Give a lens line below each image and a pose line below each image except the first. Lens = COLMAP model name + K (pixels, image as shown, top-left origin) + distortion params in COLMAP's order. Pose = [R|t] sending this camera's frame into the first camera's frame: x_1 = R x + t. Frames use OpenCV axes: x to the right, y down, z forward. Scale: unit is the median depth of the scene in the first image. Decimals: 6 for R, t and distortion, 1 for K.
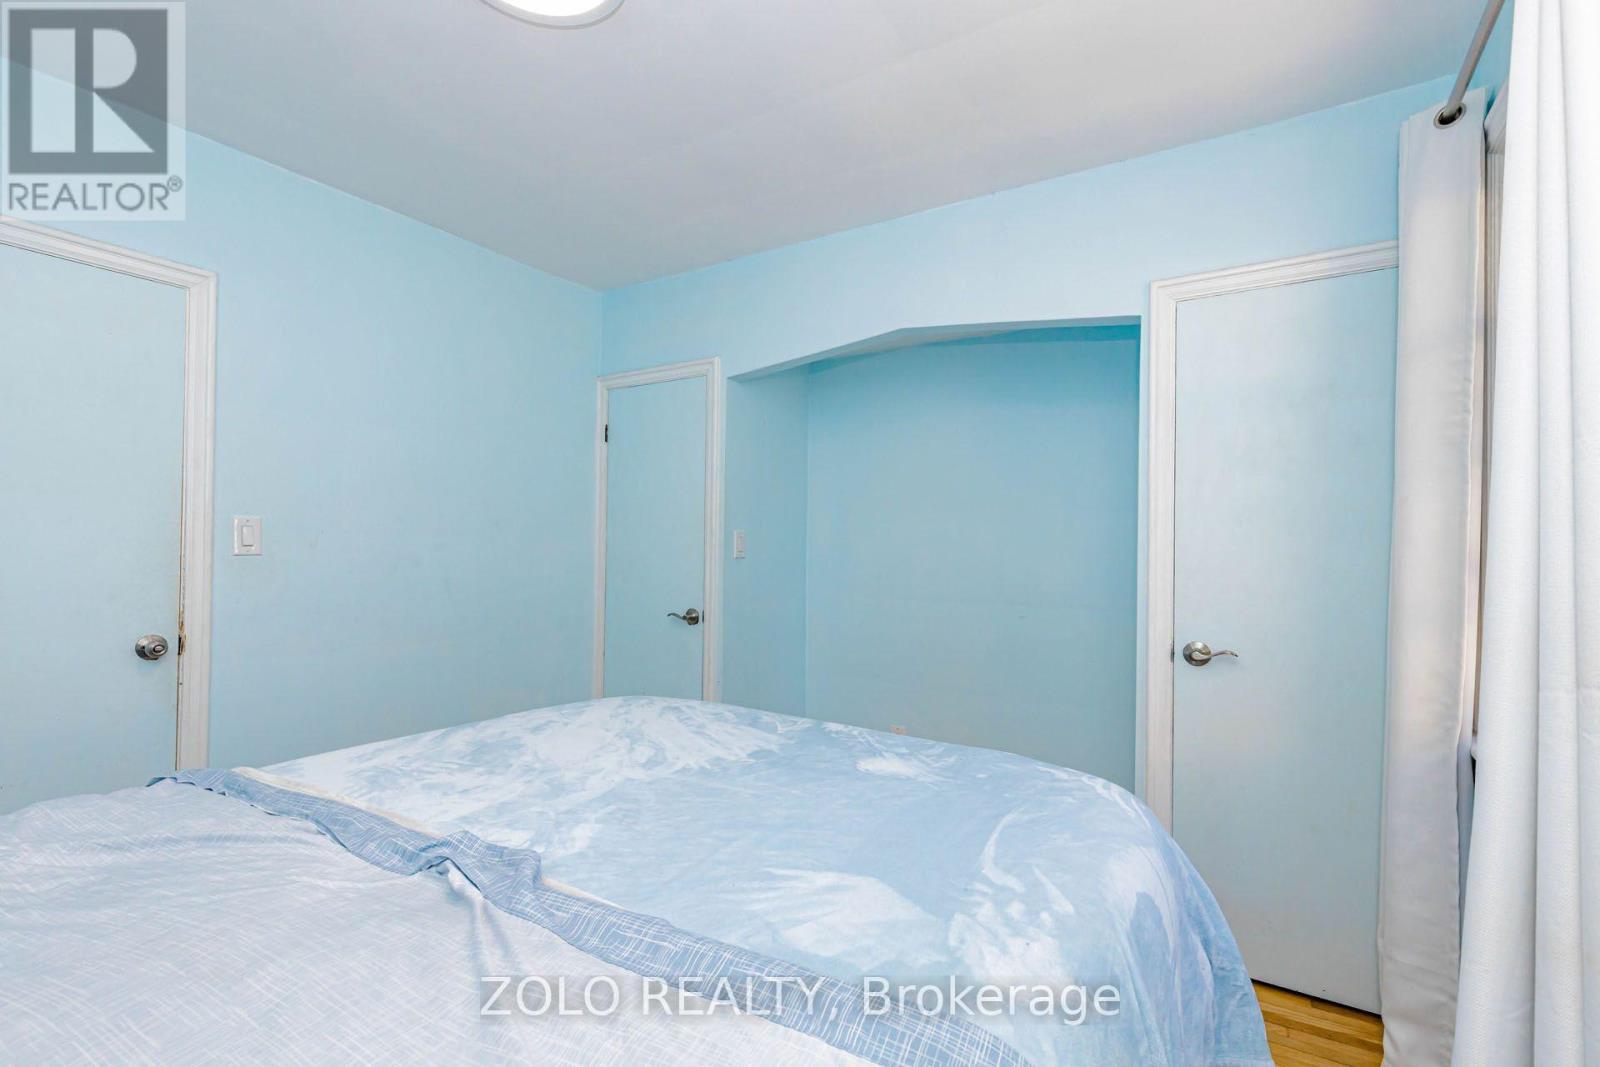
lens RADIAL K [[710.9, 0, 790.6], [0, 710.9, 548.4], [0, 0, 1]] dist [0.001545, -0.000199]
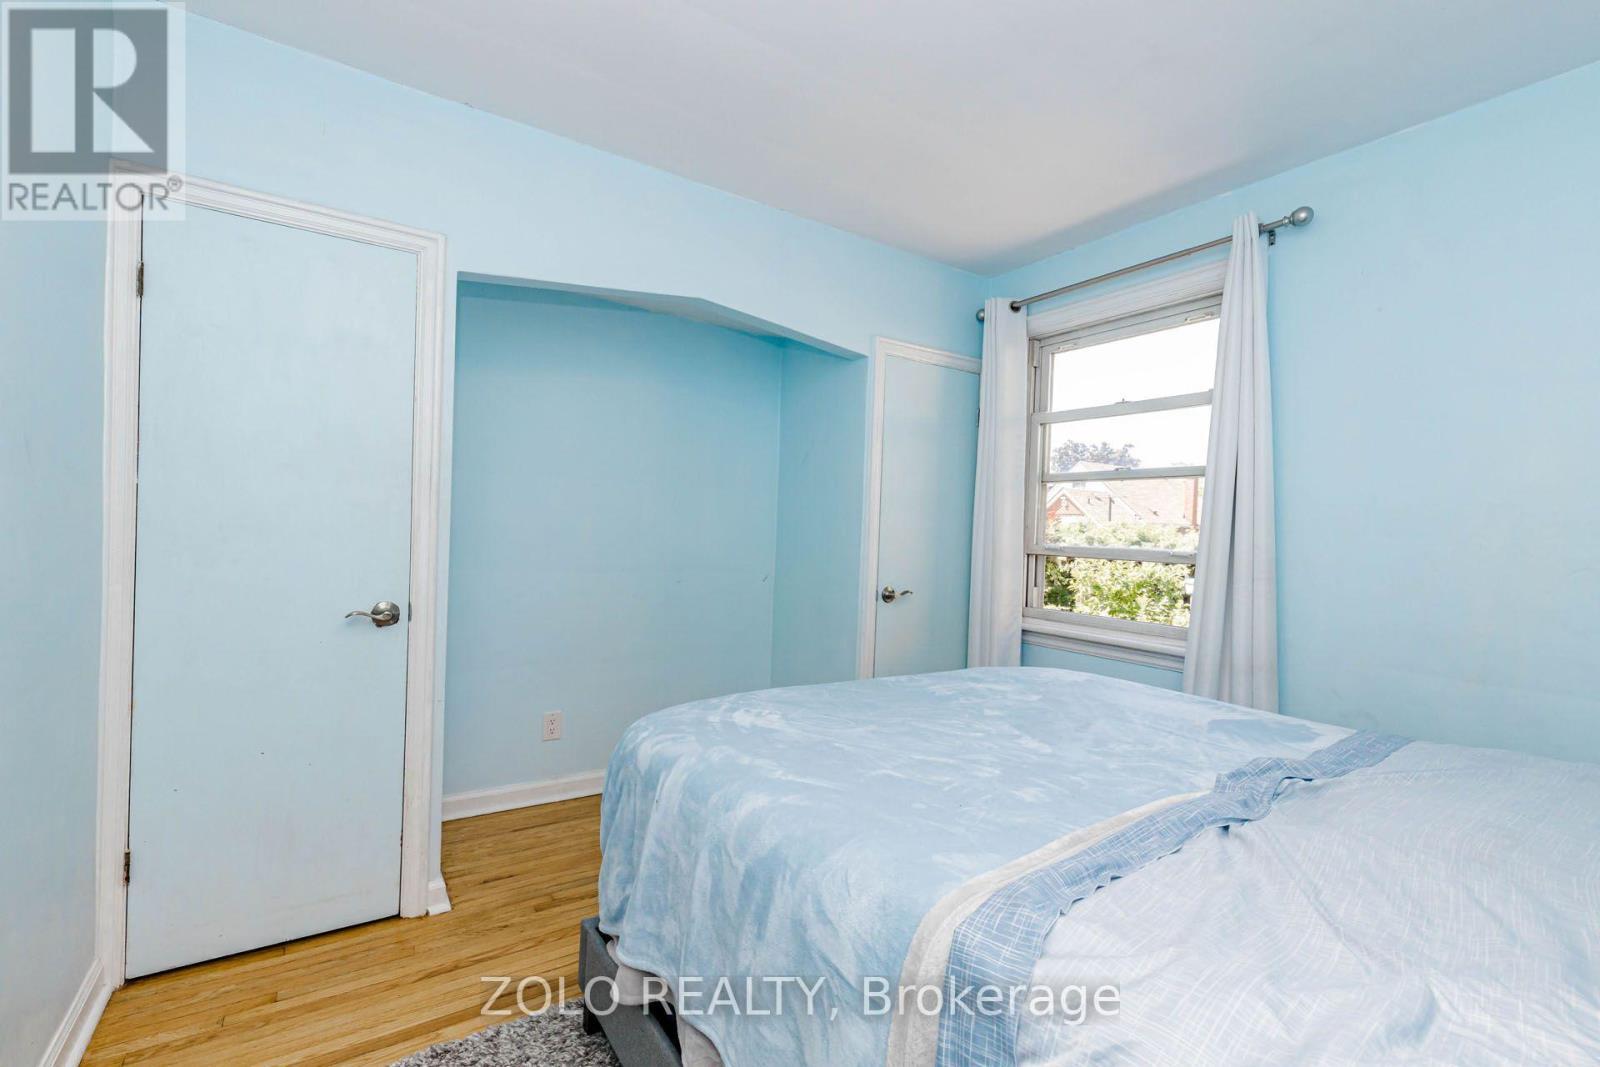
lens RADIAL K [[710.9, 0, 790.6], [0, 710.9, 548.4], [0, 0, 1]] dist [0.001545, -0.000199]
pose [[0.401284, -0.023891, 0.915642, -0.862982], [-0.026294, 0.998947, 0.037588, -0.000121], [-0.915576, -0.039159, 0.400233, 0.571475]]
